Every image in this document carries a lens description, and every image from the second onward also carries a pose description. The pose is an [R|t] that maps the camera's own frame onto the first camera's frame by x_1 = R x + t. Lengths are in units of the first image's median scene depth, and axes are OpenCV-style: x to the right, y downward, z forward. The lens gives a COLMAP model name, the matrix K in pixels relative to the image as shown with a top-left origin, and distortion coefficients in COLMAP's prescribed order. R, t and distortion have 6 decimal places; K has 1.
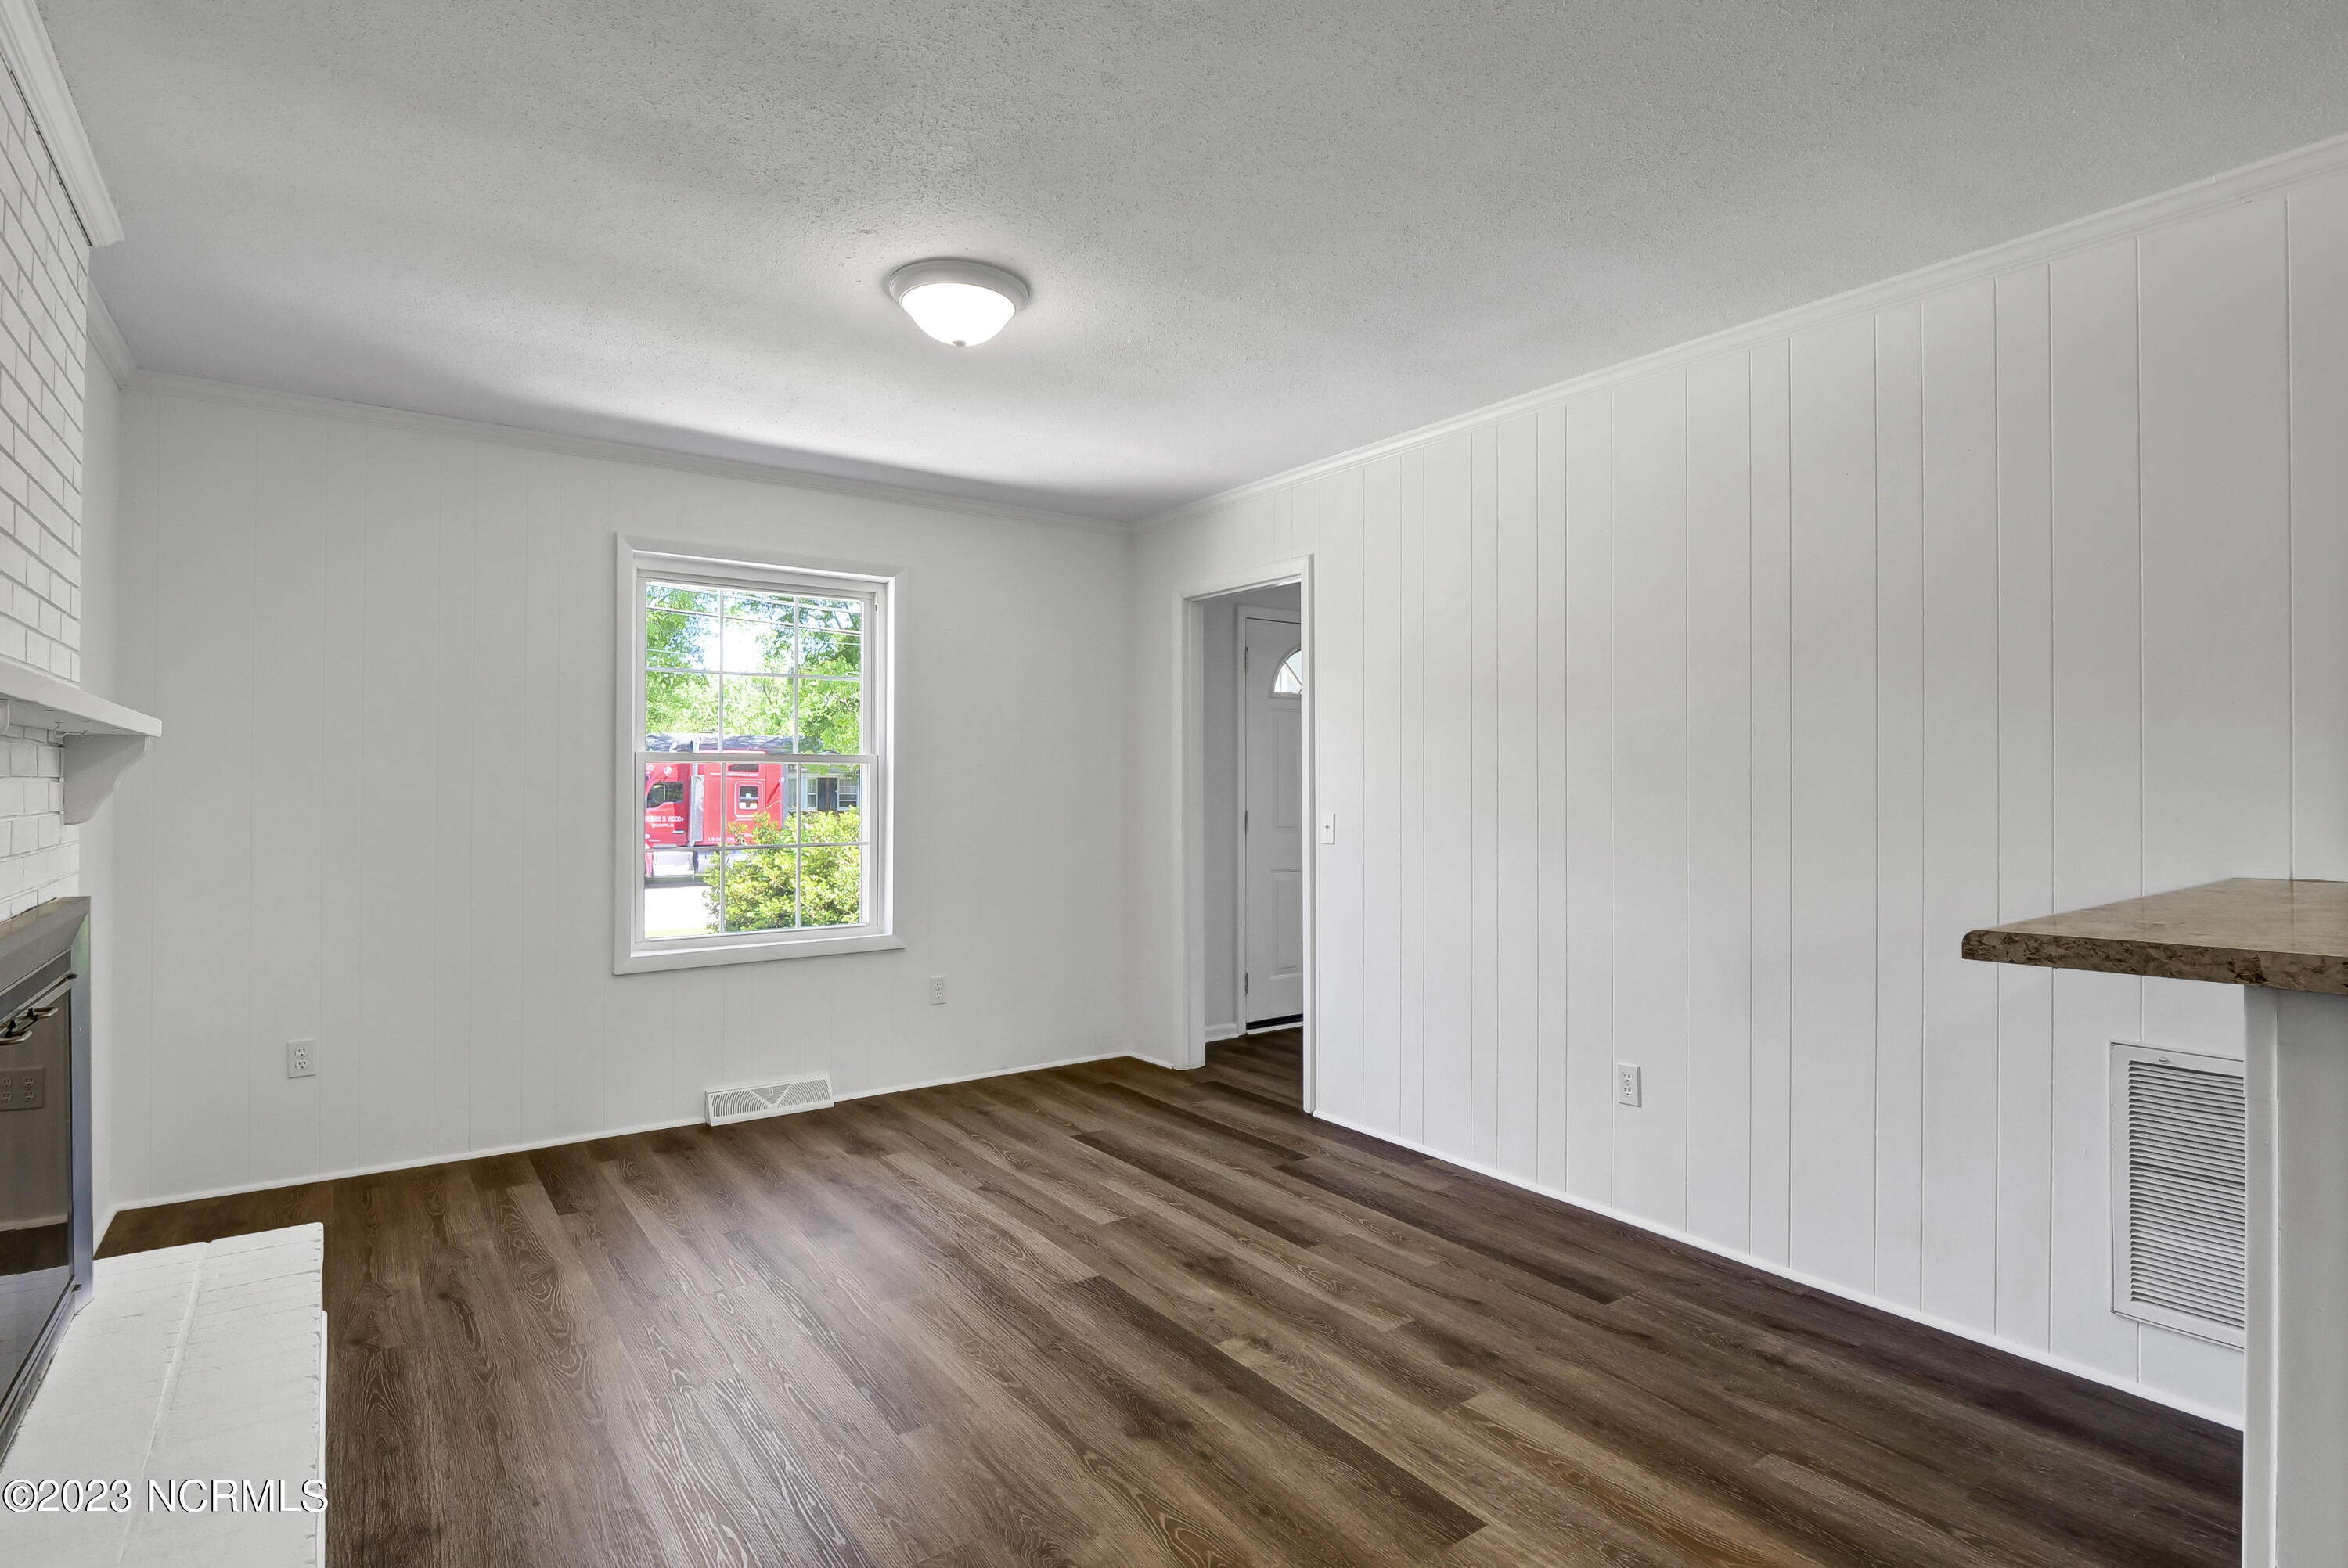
lens RADIAL K [[1157.3, 0, 1172.3], [0, 1157.3, 783.2], [0, 0, 1]] dist [-0.004777, -0.000733]
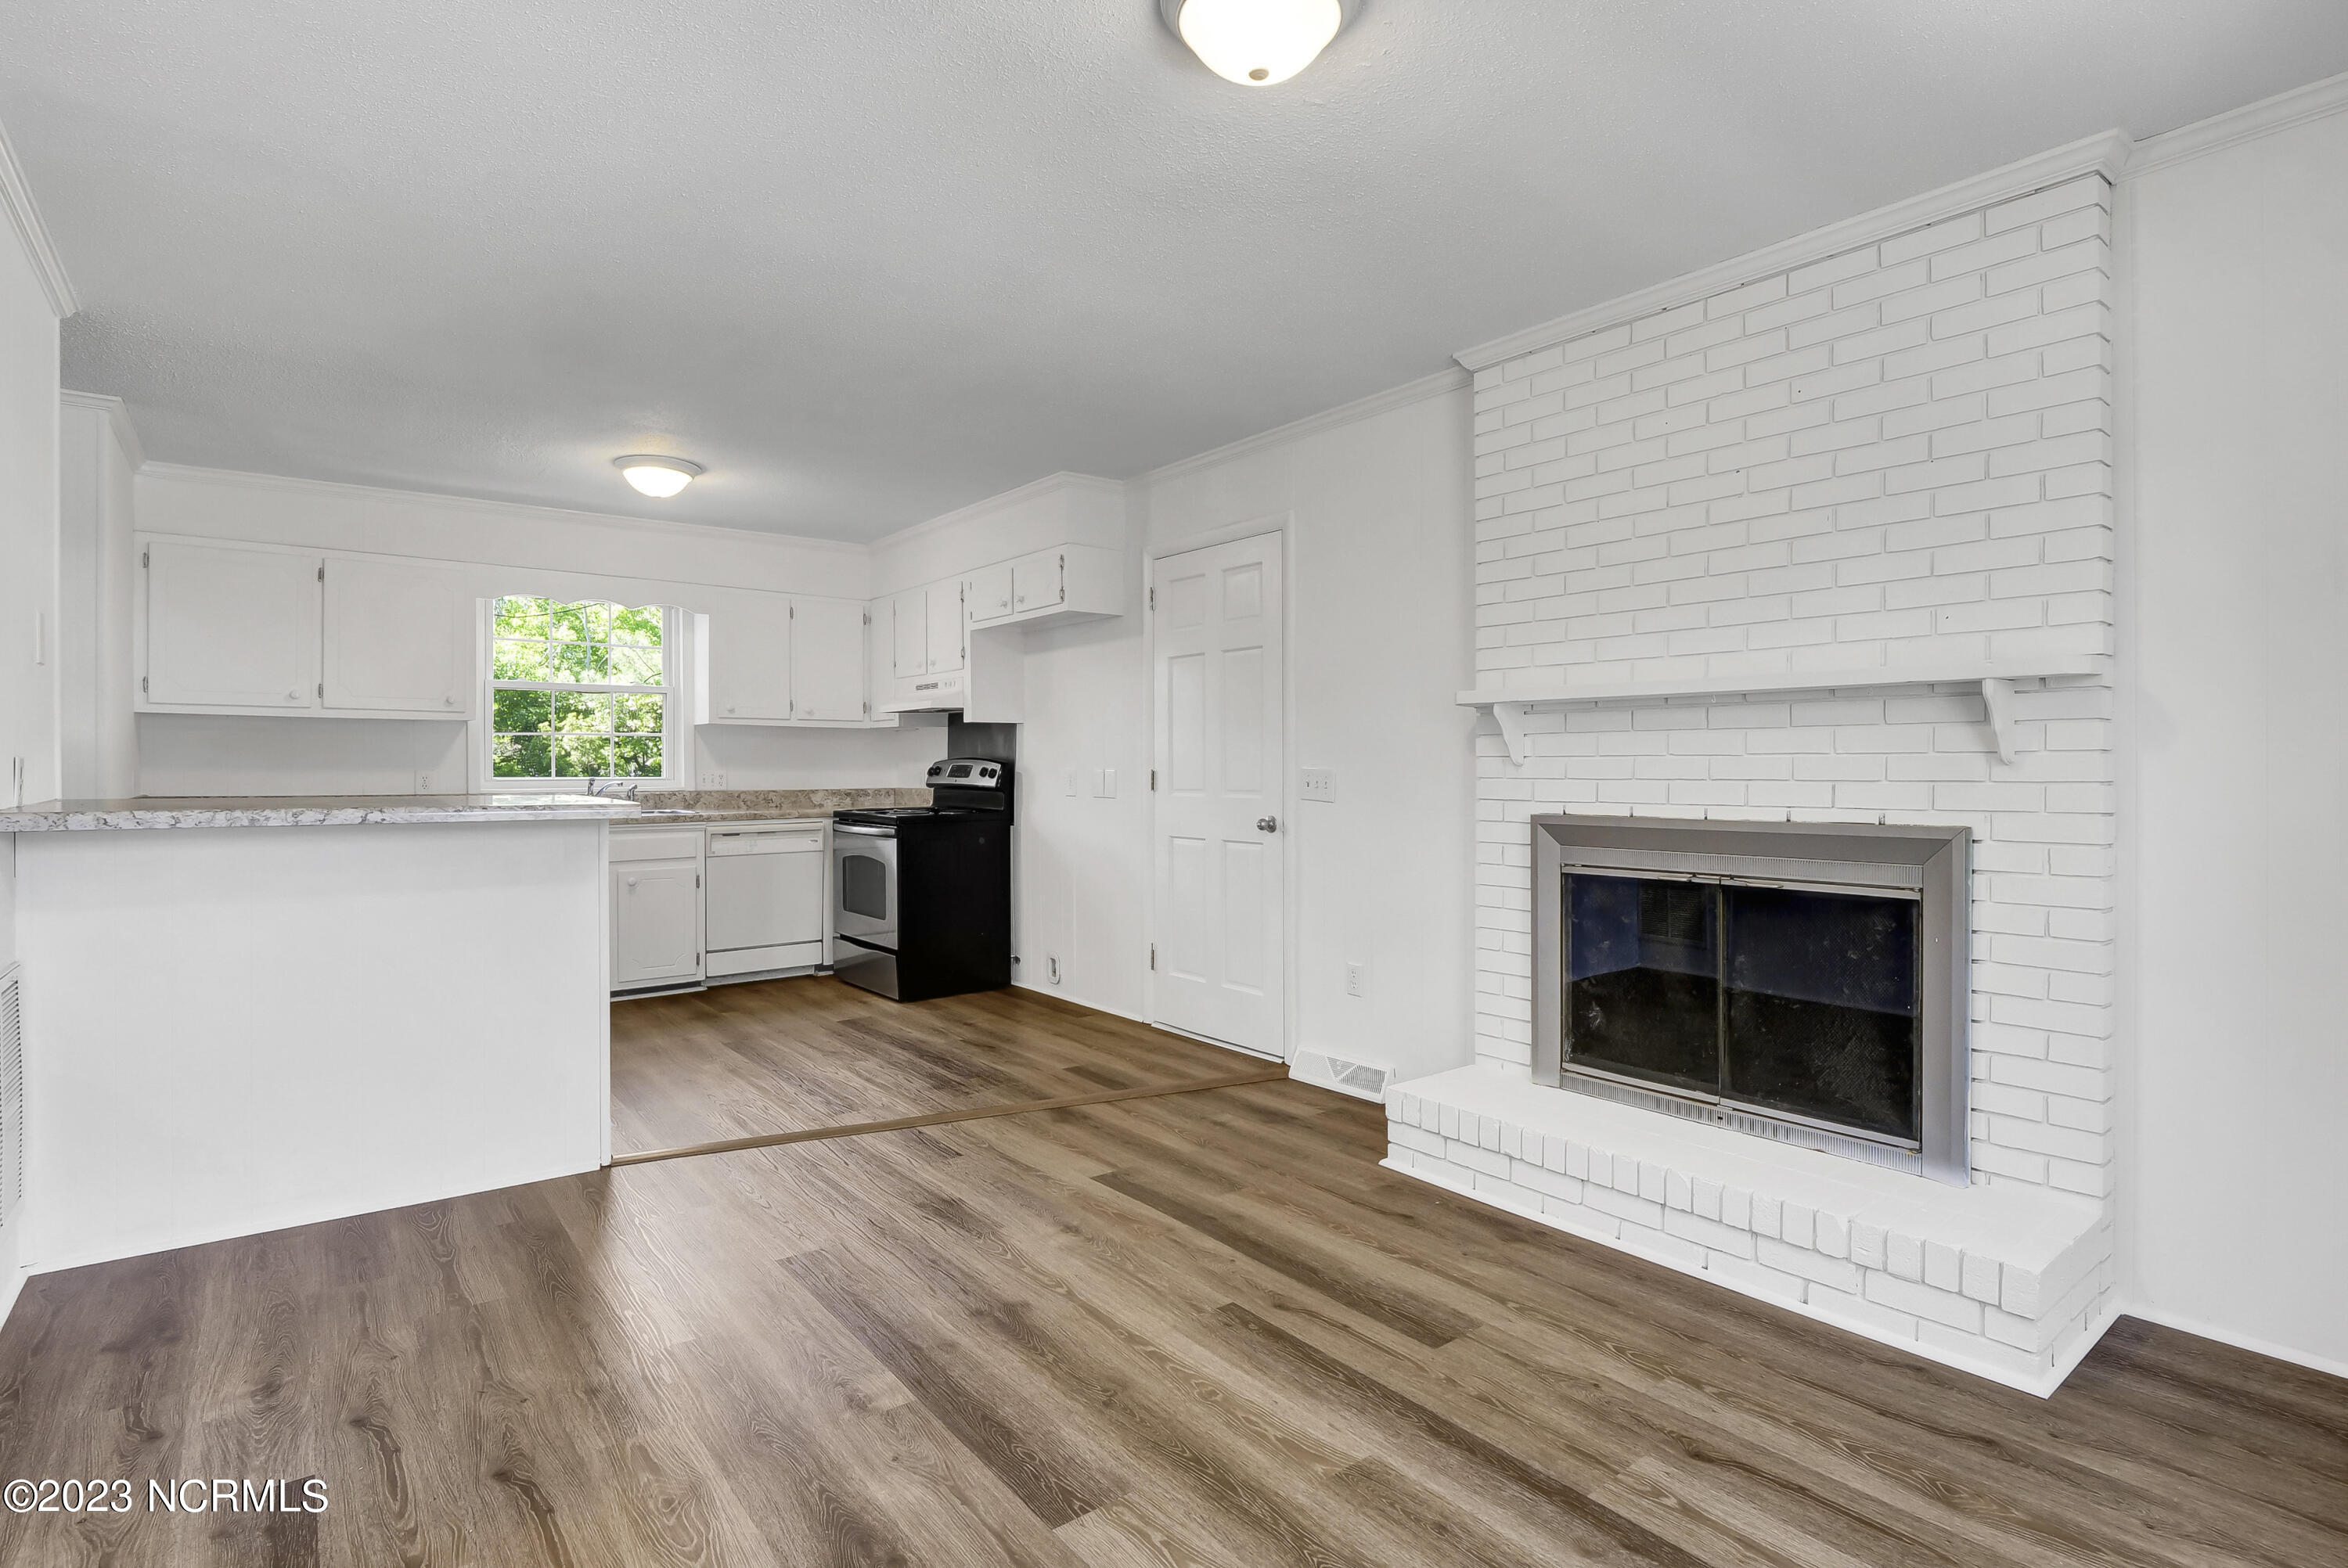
lens RADIAL K [[1157.3, 0, 1176.0], [0, 1157.3, 774.9], [0, 0, 1]] dist [-0.004777, -0.000733]
pose [[-0.999037, -0.000097, -0.043867, -0.113954], [-0.000270, 0.999992, 0.003946, 0.036165], [0.043866, 0.003954, -0.999030, 1.834959]]
